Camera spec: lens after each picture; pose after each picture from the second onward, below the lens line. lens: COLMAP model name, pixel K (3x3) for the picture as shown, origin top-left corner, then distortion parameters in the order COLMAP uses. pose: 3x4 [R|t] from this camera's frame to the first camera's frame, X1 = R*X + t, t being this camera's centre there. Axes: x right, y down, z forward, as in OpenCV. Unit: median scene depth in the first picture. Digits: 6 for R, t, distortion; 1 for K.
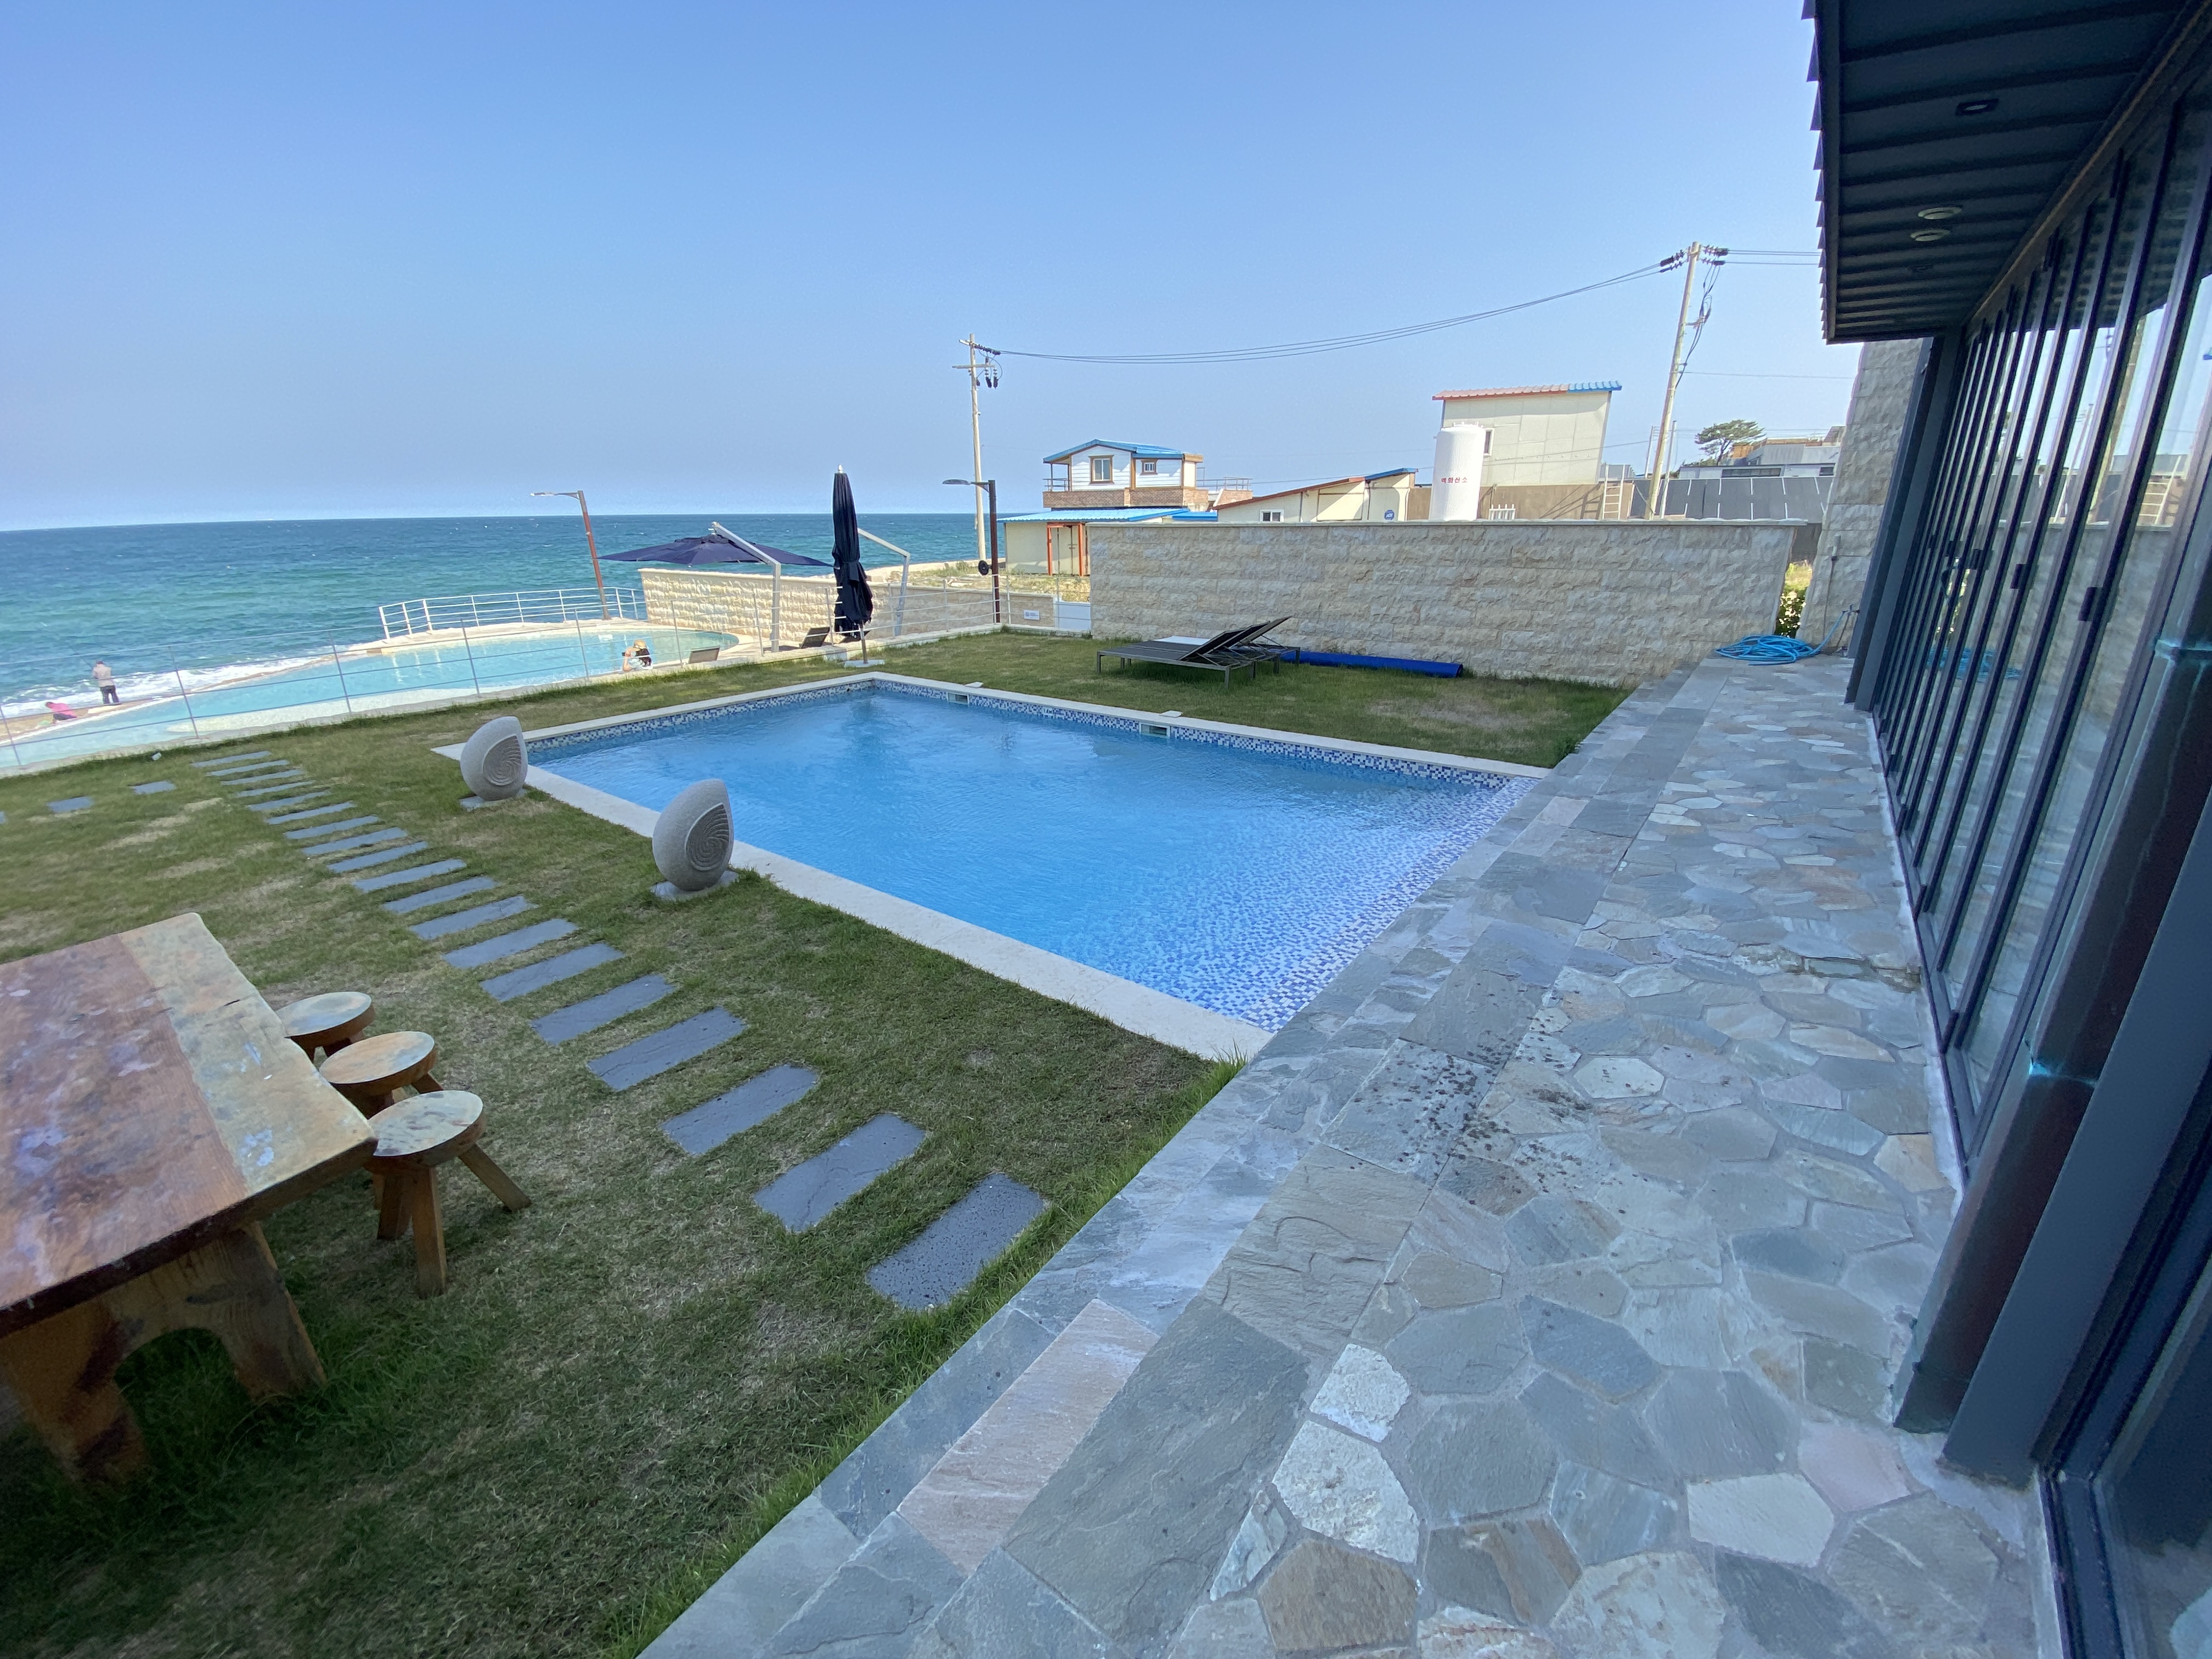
lens RADIAL K [[875.3, 0, 1106.0], [0, 875.3, 829.5], [0, 0, 1]] dist [0.064826, -0.038359]
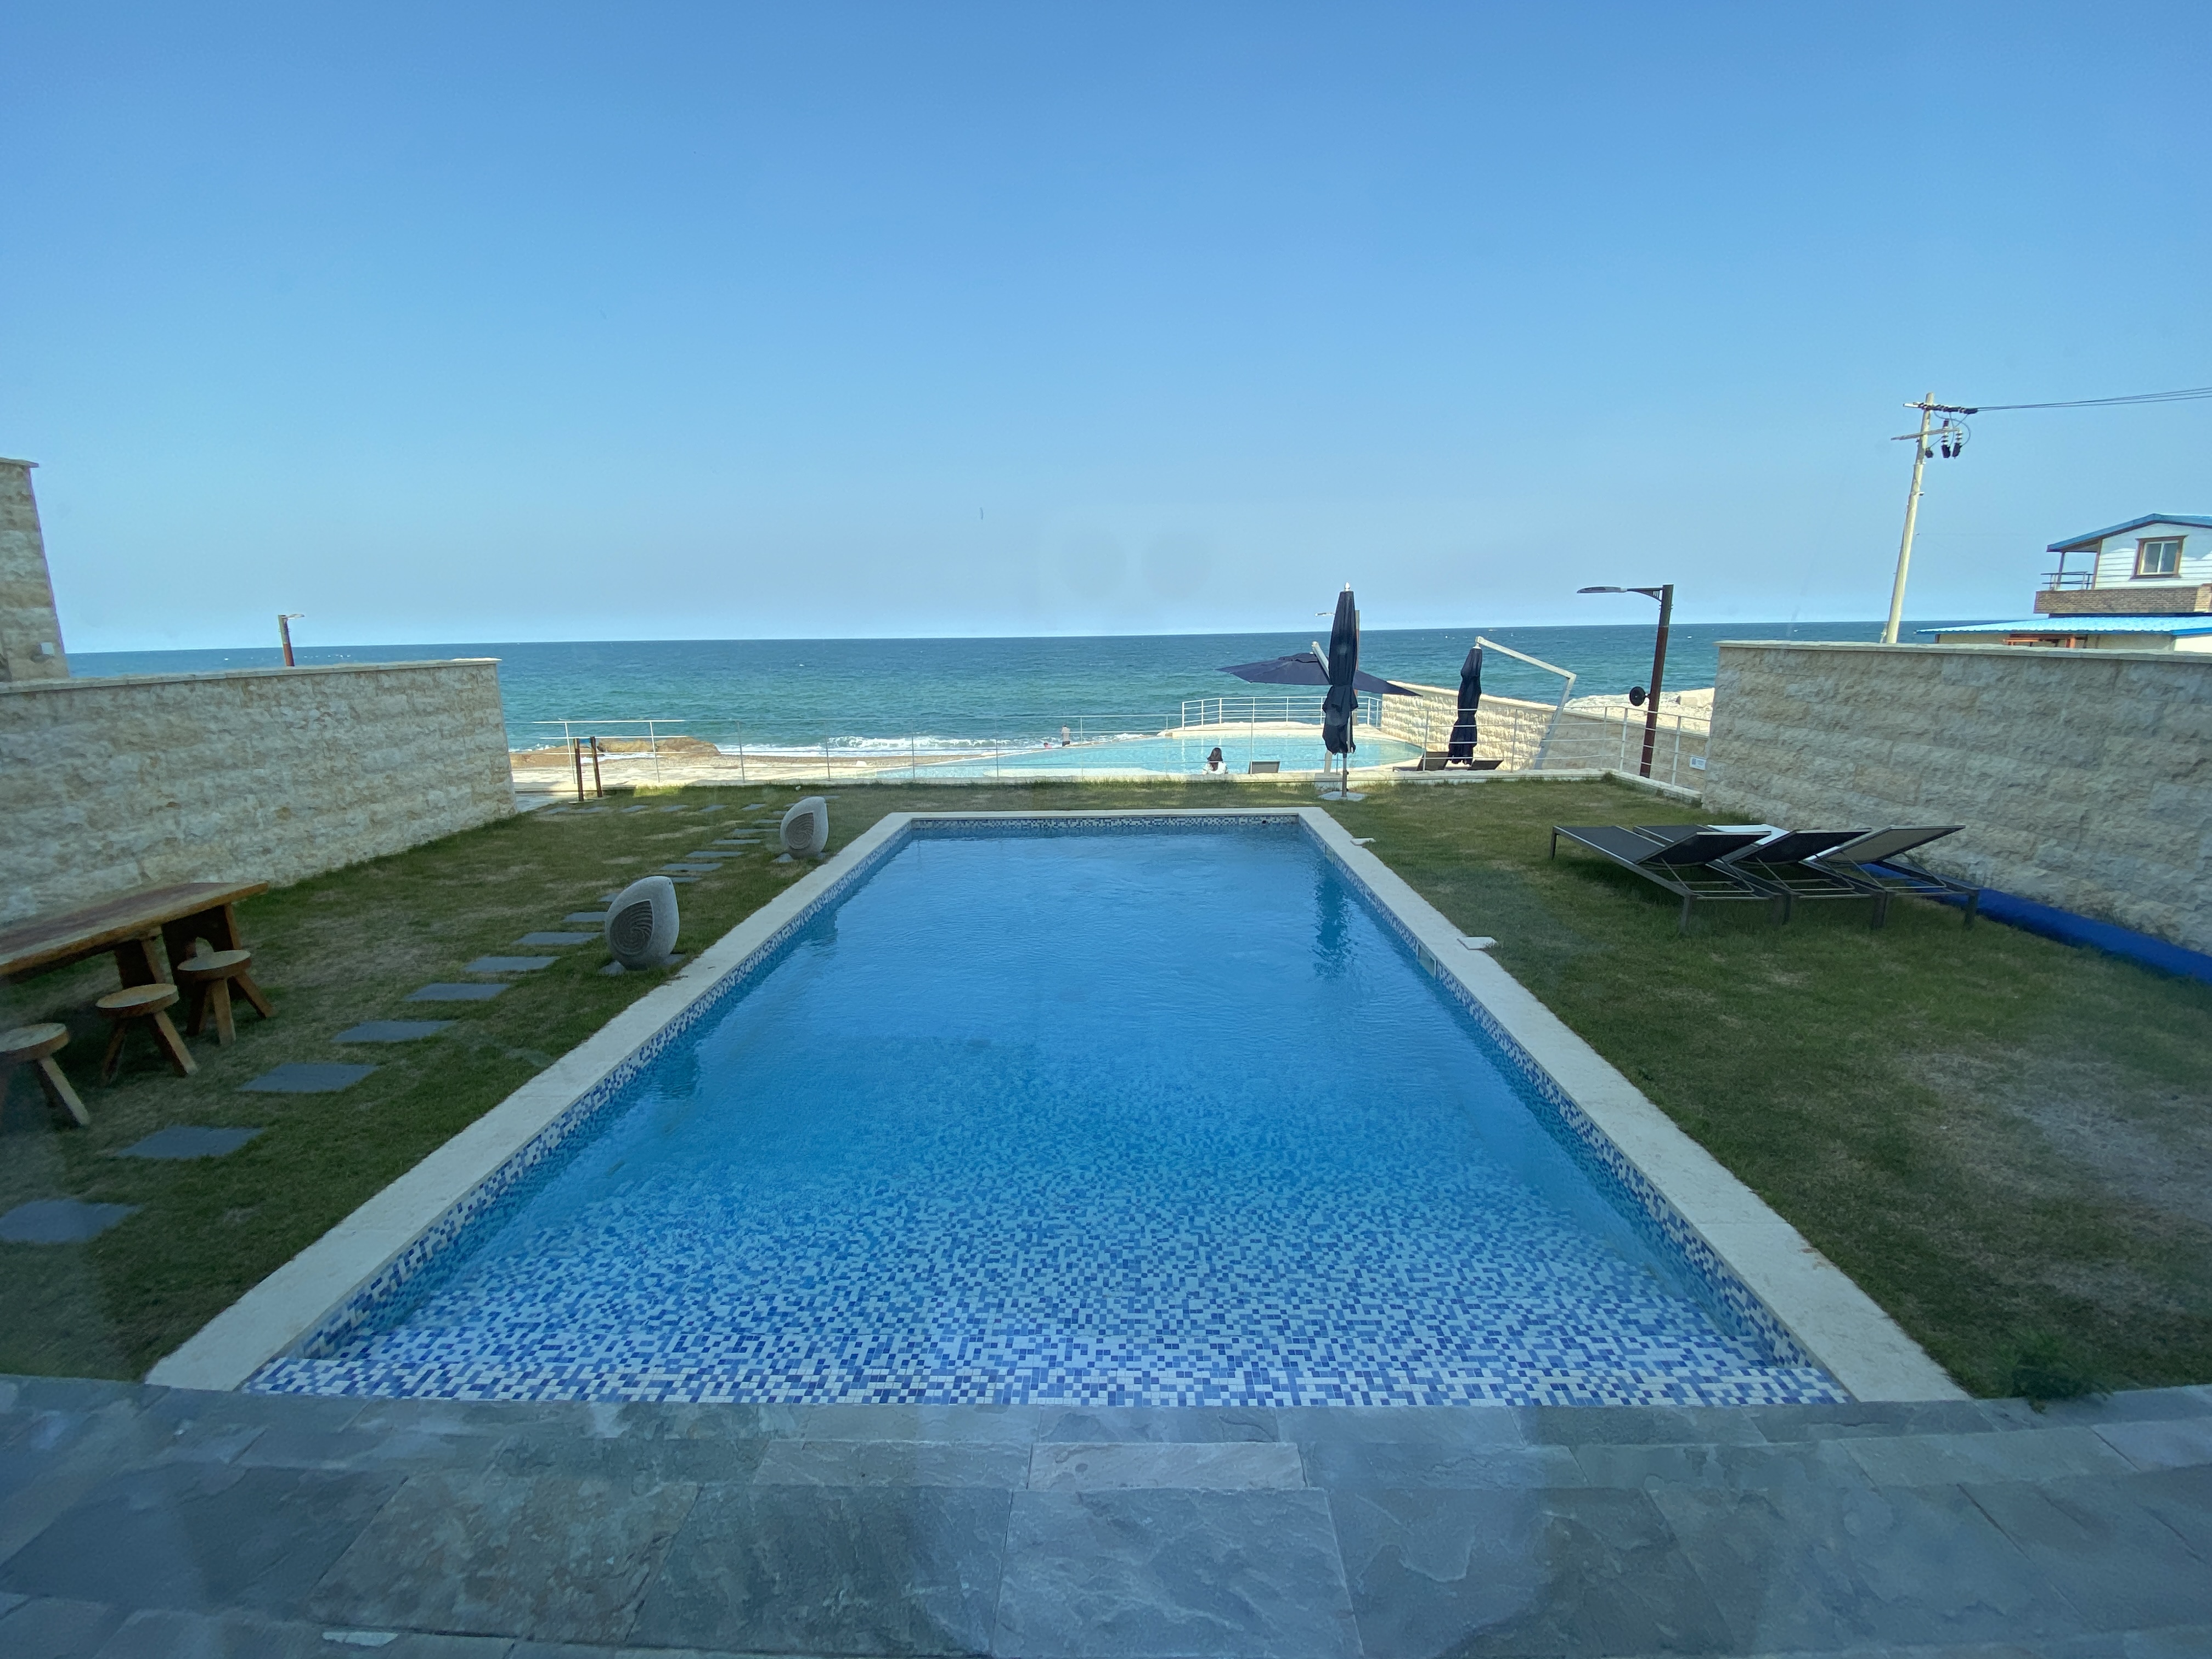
lens RADIAL K [[907.8, 0, 1106.0], [0, 907.8, 829.5], [0, 0, 1]] dist [0.005913, -0.014242]
pose [[0.593883, 0.172949, -0.785743, 0.317377], [-0.264363, 0.964343, 0.012448, -0.114003], [0.759878, 0.200329, 0.618428, 0.298033]]
